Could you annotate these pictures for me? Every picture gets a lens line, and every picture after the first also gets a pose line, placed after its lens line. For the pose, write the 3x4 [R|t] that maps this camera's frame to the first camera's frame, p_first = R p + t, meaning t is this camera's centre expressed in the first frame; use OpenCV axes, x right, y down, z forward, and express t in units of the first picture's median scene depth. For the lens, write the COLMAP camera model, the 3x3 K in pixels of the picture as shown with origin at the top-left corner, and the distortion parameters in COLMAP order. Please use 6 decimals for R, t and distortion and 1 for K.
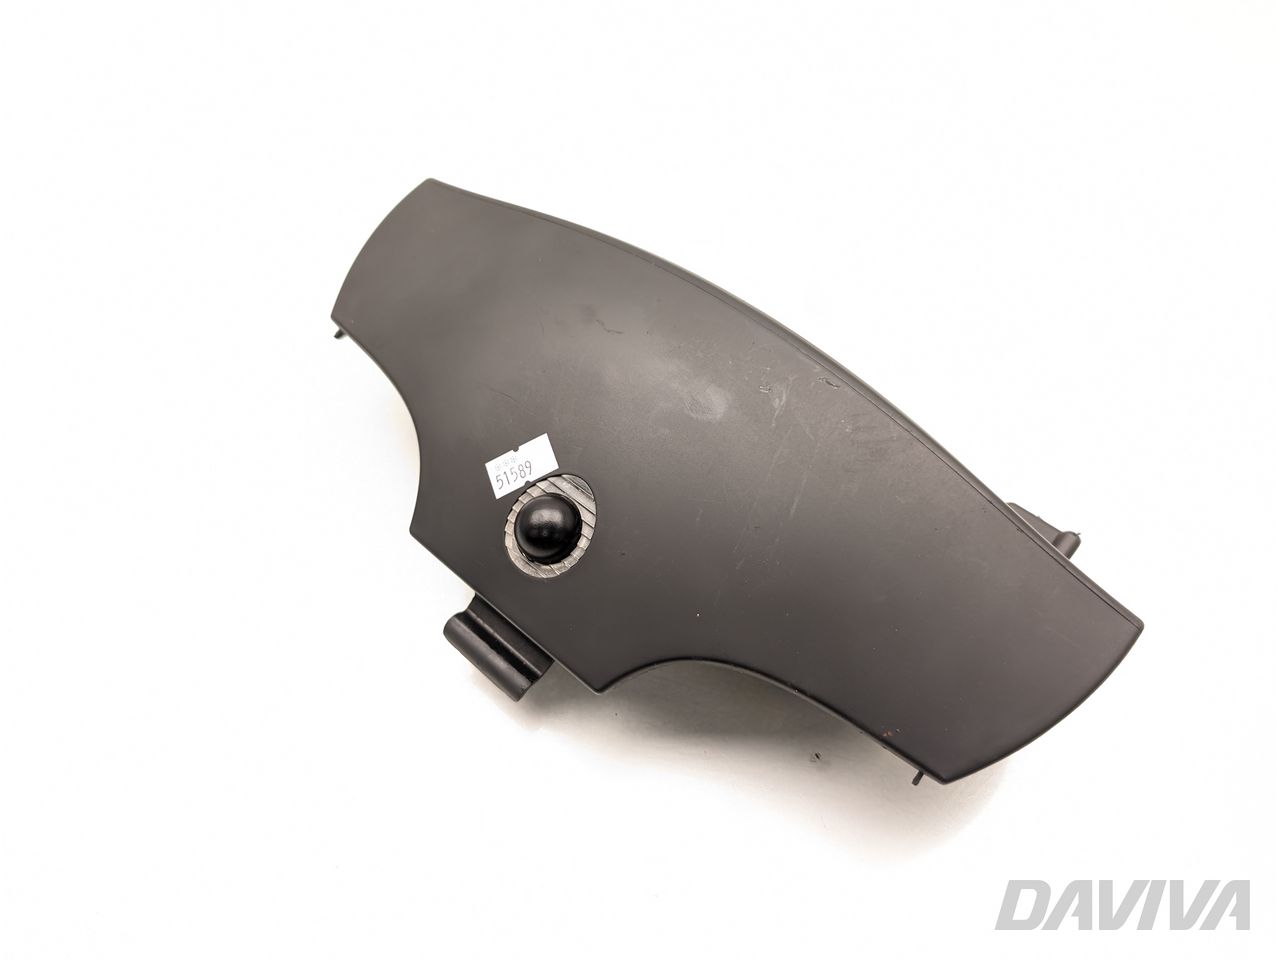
lens RADIAL K [[896.6, 0, 639.1], [0, 896.6, 480.9], [0, 0, 1]] dist [0.004553, 0.000163]
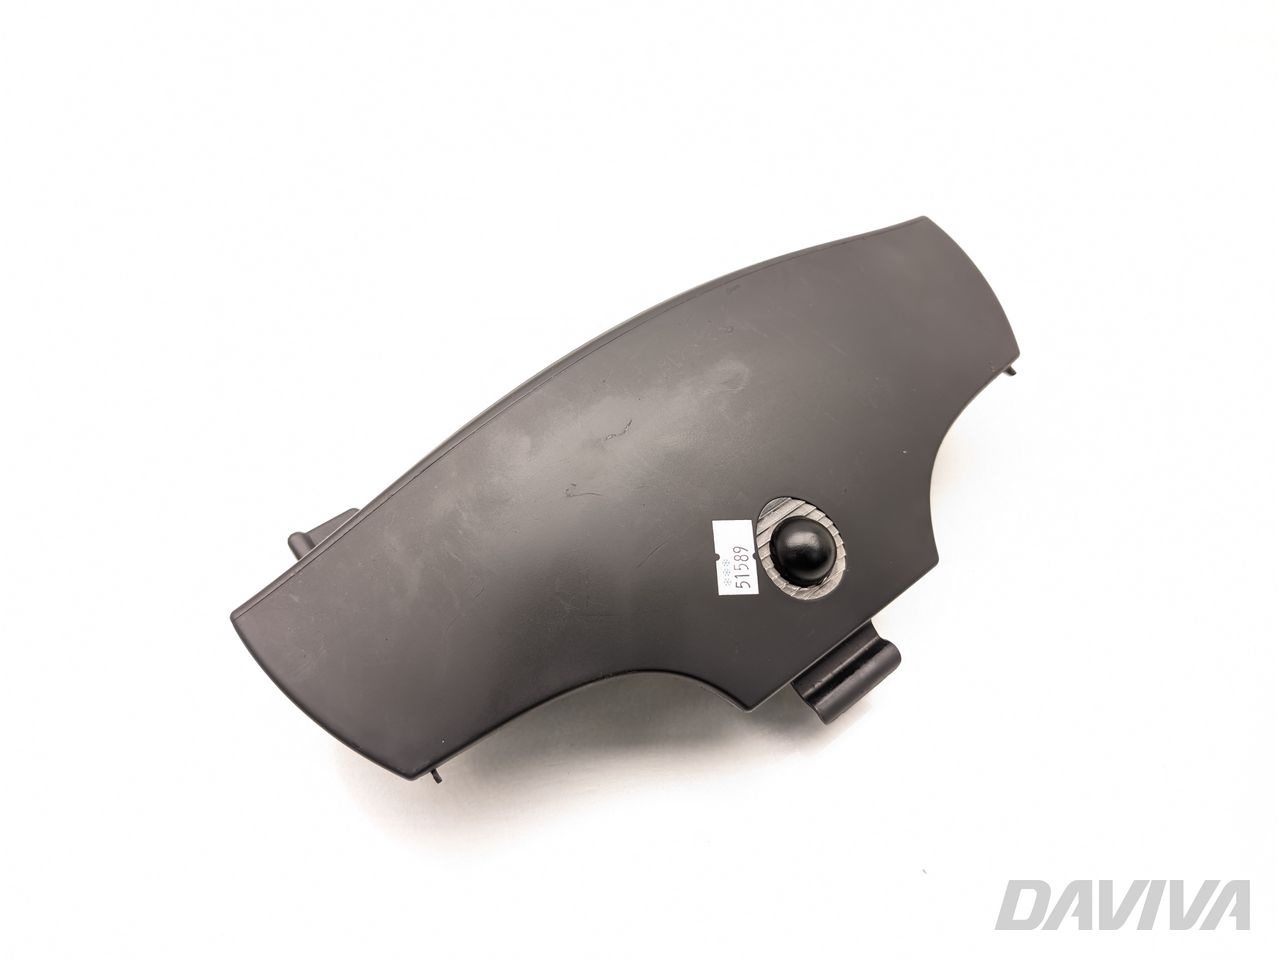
lens RADIAL K [[896.6, 0, 639.0], [0, 896.6, 479.3], [0, 0, 1]] dist [0.004553, 0.000163]
pose [[0.190580, -0.783108, 0.591964, -0.656942], [0.817066, 0.460787, 0.346524, -0.474970], [-0.544134, 0.417633, 0.727668, 0.316577]]
